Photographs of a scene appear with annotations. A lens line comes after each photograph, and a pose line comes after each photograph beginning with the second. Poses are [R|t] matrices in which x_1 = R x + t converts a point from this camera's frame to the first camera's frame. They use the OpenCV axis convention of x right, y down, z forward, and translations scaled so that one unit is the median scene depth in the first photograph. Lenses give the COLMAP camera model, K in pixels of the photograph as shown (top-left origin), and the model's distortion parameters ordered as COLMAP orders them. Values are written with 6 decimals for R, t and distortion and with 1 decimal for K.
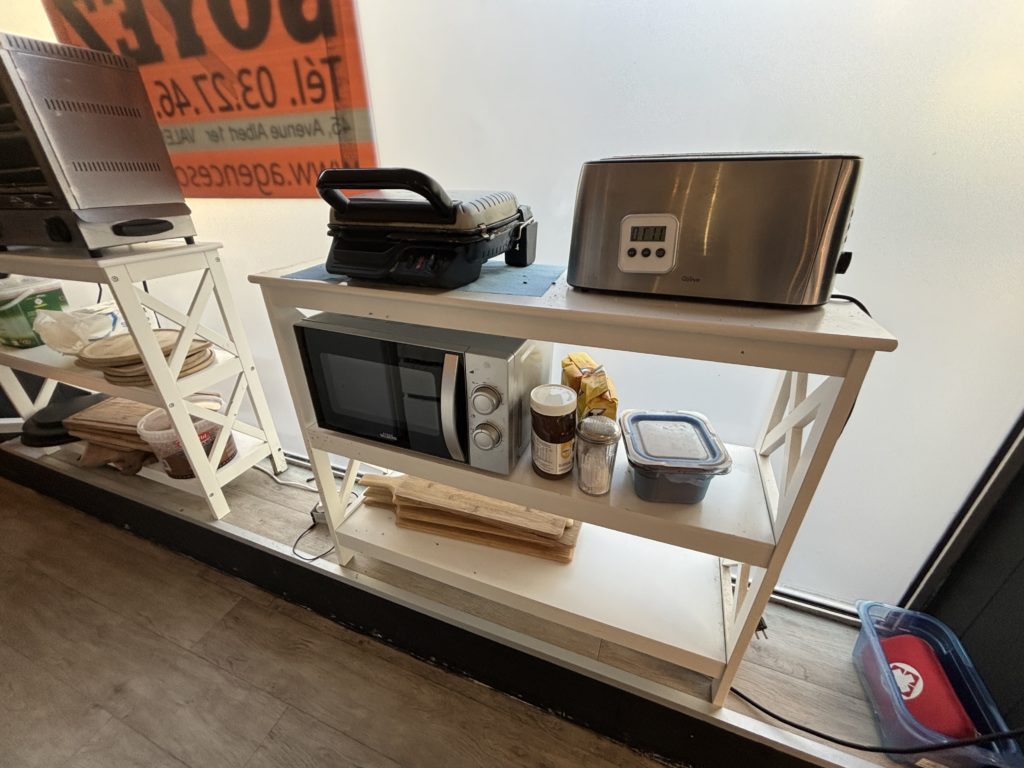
lens RADIAL K [[412.5, 0, 507.0], [0, 412.5, 383.4], [0, 0, 1]] dist [0.007334, -0.000165]
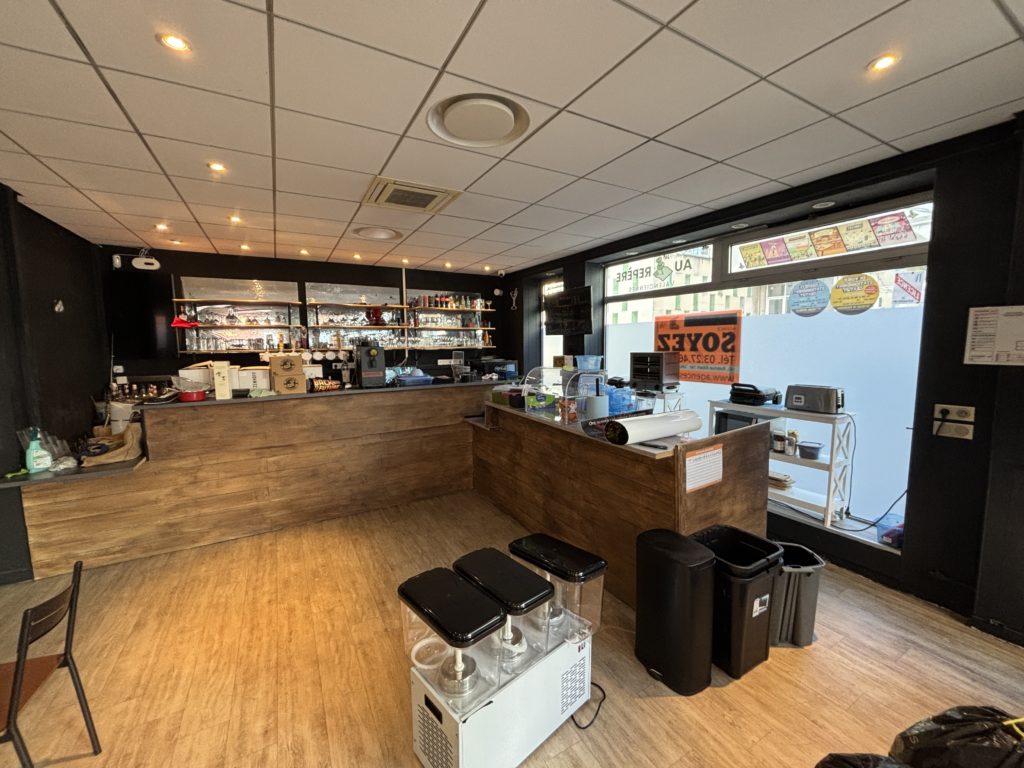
lens RADIAL K [[412.5, 0, 509.4], [0, 412.5, 381.2], [0, 0, 1]] dist [0.007334, -0.000165]
pose [[0.777326, 0.069310, -0.625269, 0.499217], [-0.290431, 0.921193, -0.258947, 1.282273], [0.558046, 0.382883, 0.736197, -3.440595]]
